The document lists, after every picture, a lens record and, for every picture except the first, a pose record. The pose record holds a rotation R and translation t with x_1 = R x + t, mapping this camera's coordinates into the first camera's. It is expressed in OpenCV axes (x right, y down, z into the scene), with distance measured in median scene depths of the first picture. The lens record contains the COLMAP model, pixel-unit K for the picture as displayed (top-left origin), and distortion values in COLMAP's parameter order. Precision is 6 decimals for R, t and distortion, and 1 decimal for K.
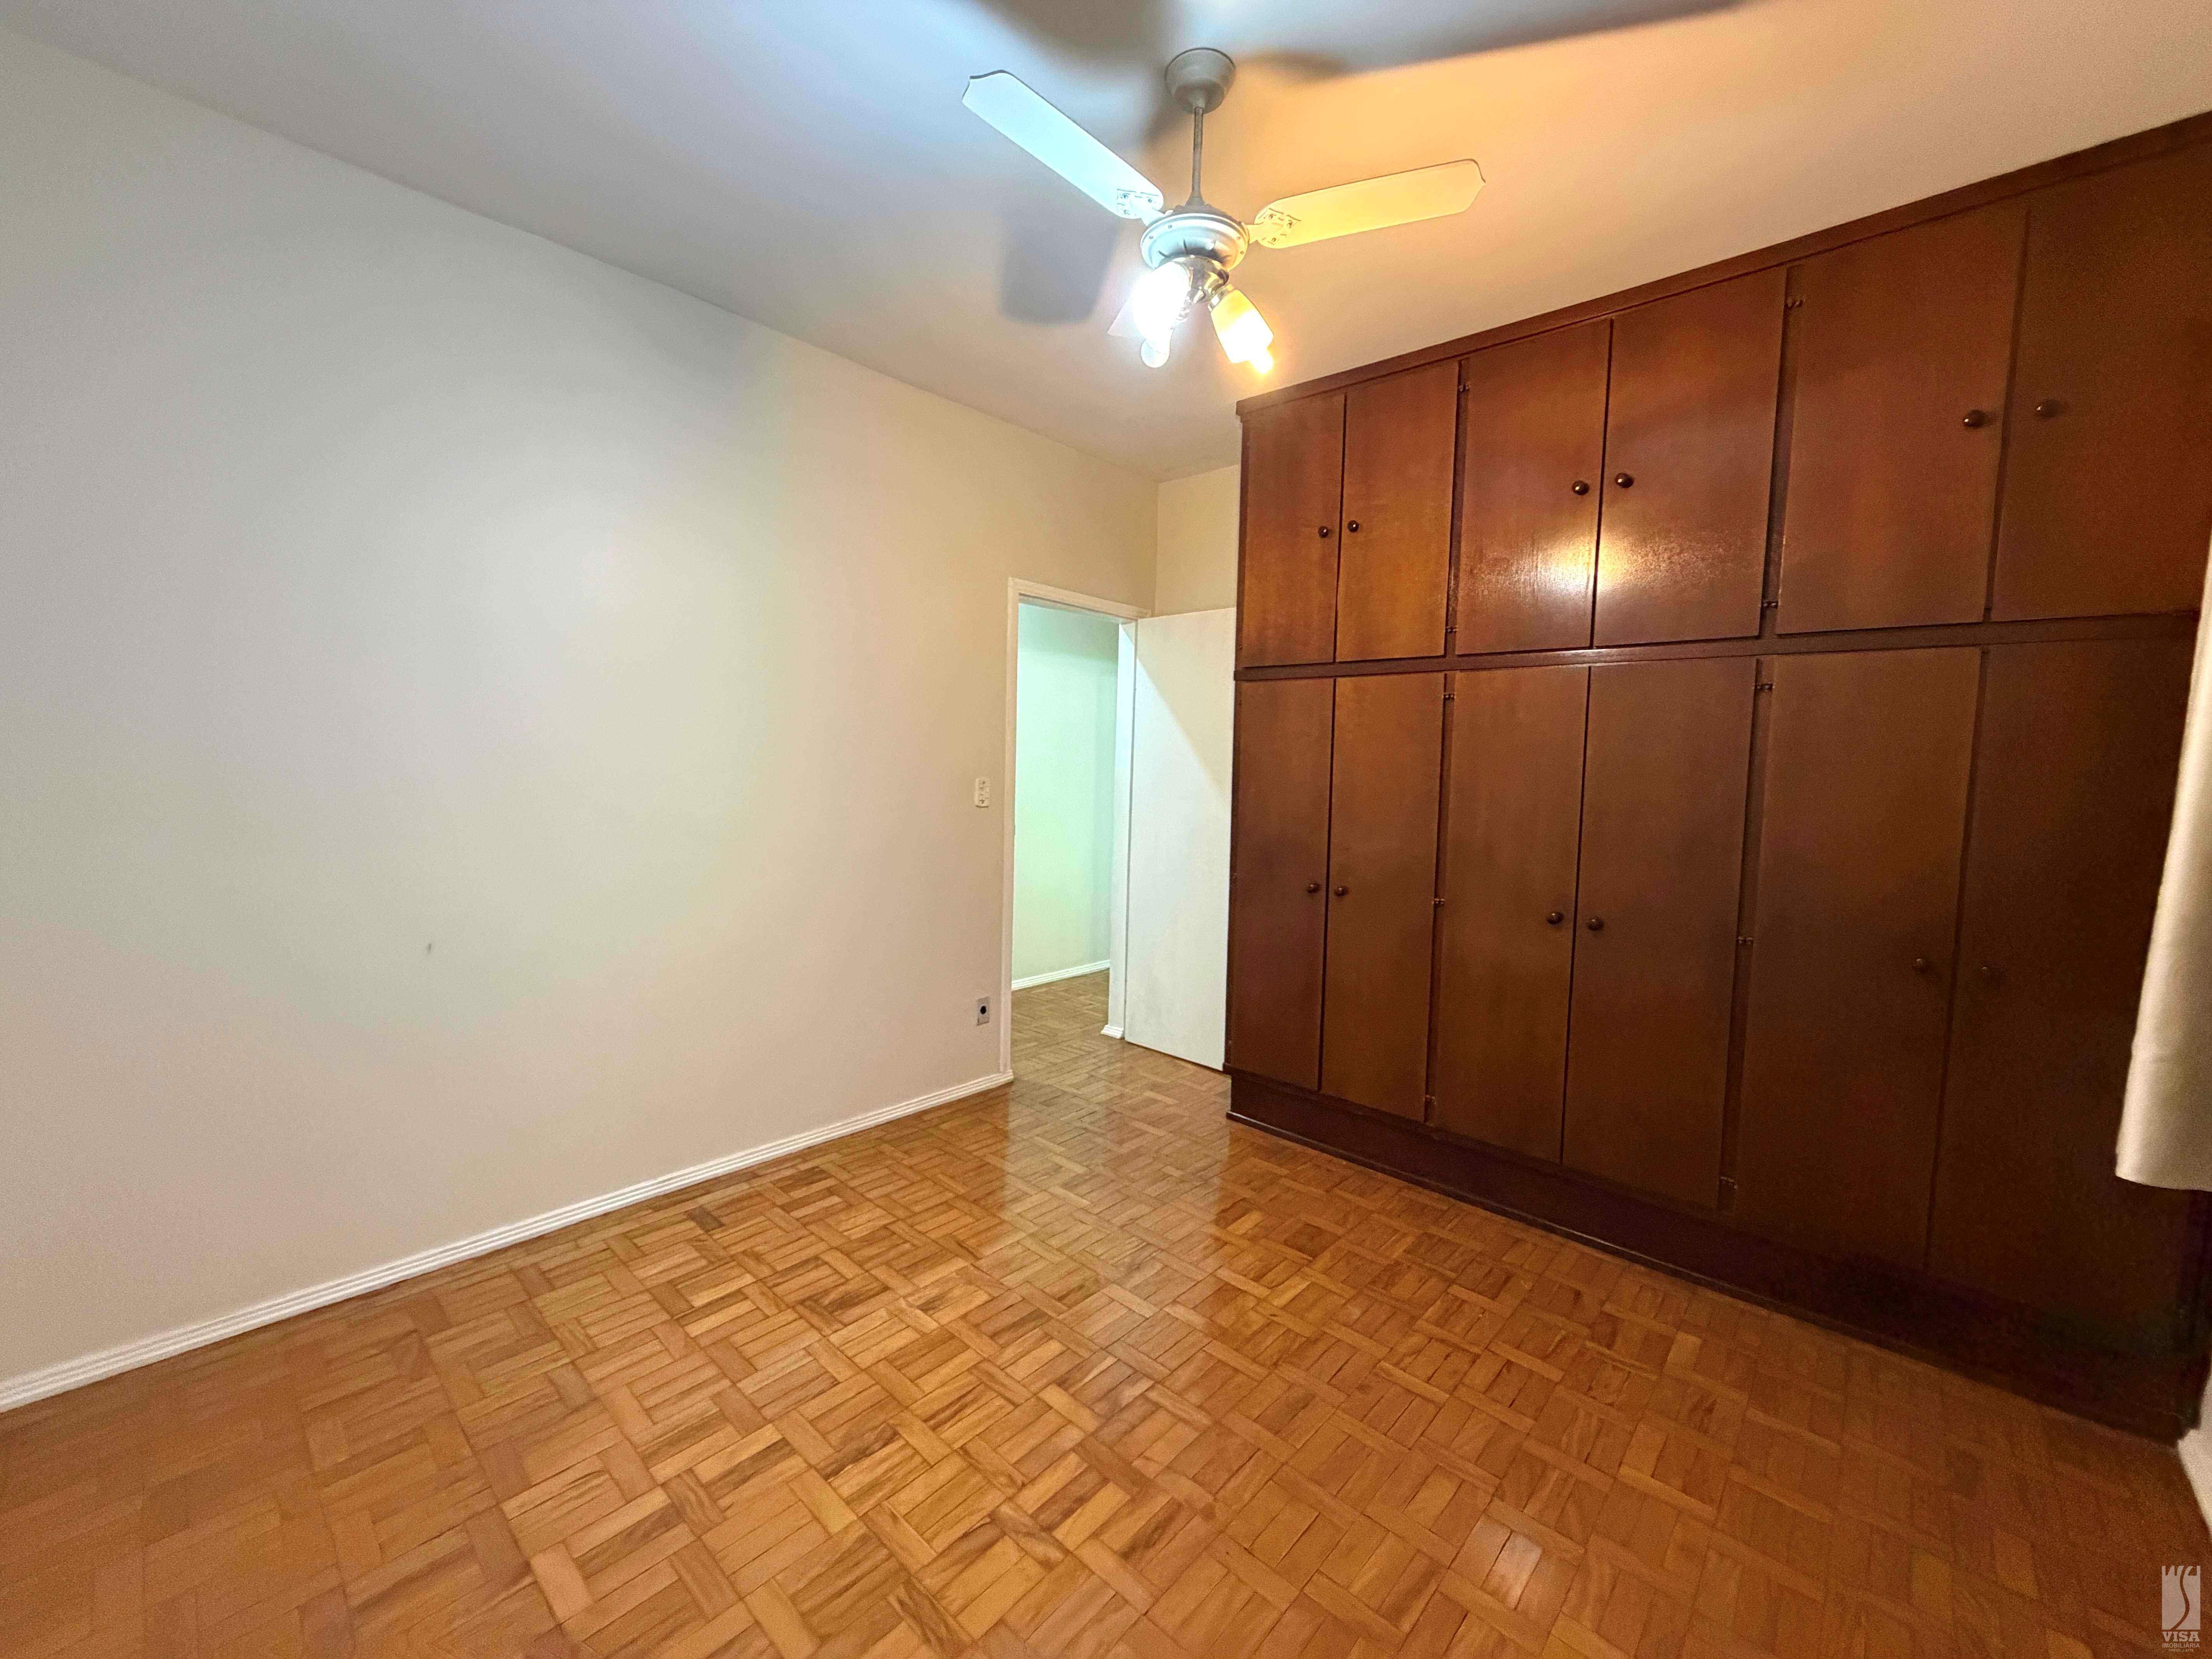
lens RADIAL K [[882.1, 0, 1110.5], [0, 882.1, 829.4], [0, 0, 1]] dist [0.001559, 0.000546]
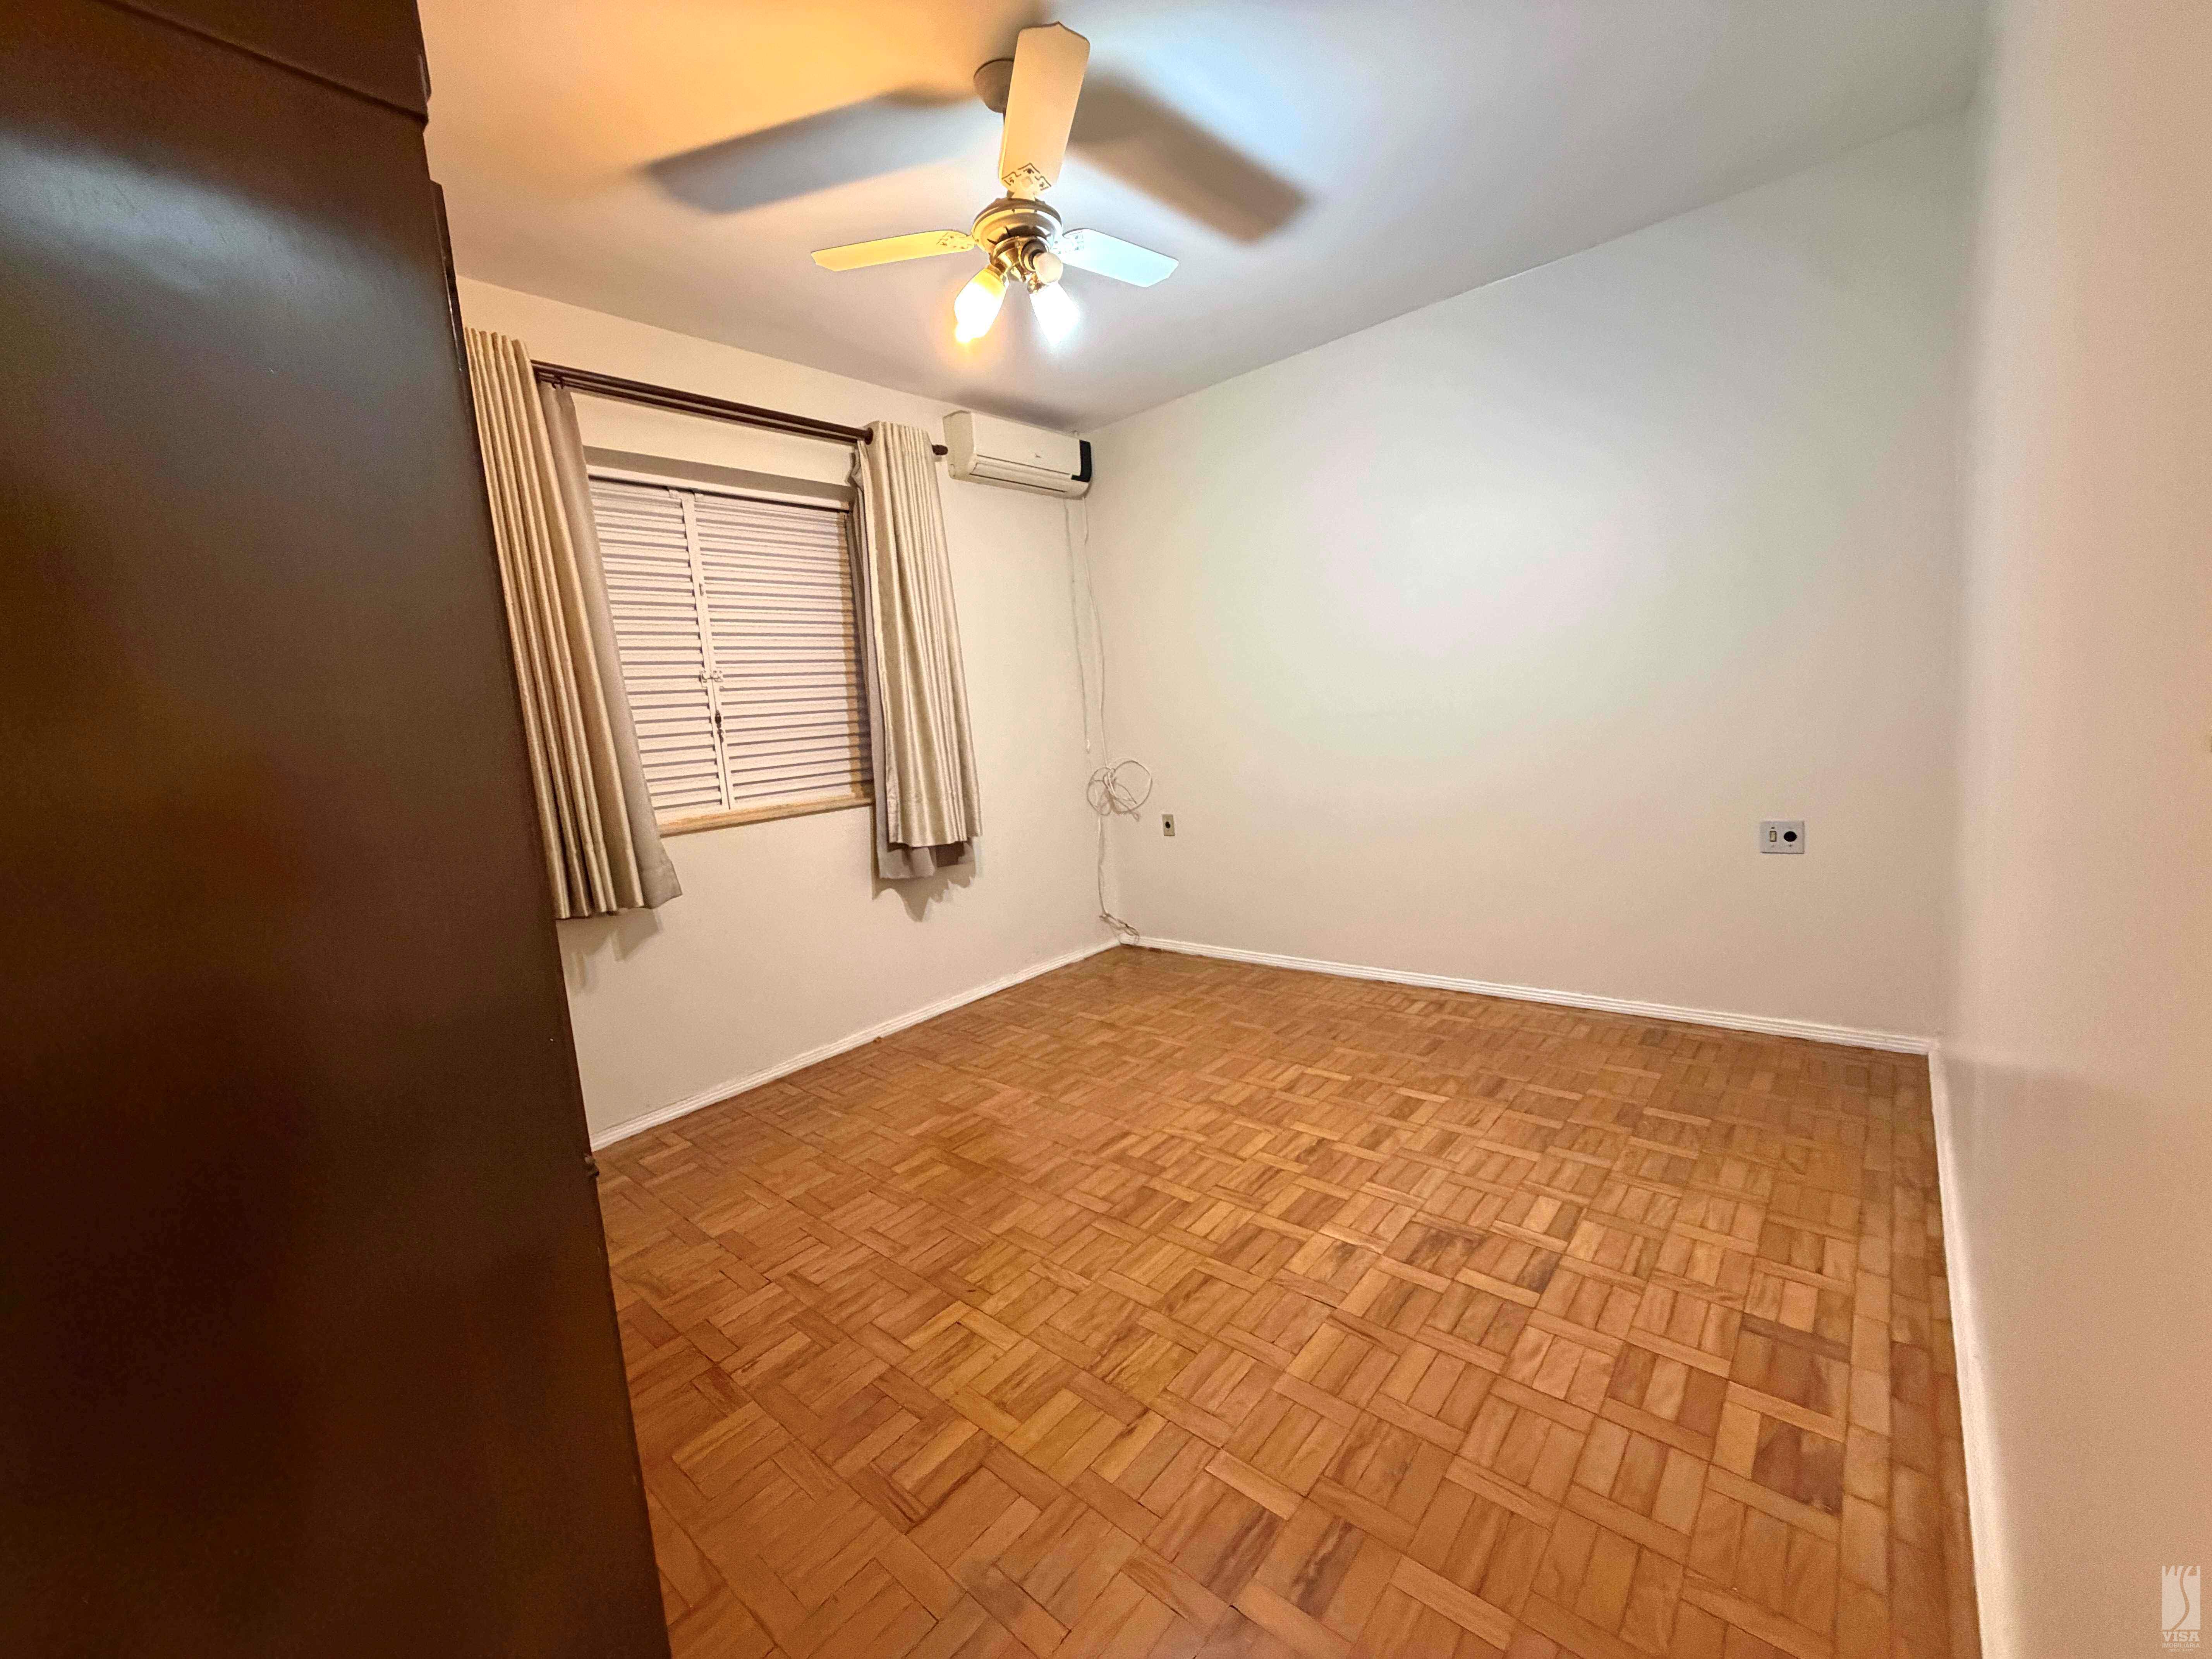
lens RADIAL K [[882.1, 0, 1109.5], [0, 882.1, 835.4], [0, 0, 1]] dist [0.001559, 0.000546]
pose [[-0.998236, 0.058420, -0.010546, 0.025251], [0.054850, 0.975601, 0.212589, -0.092044], [0.022708, 0.211635, -0.977085, 1.805062]]
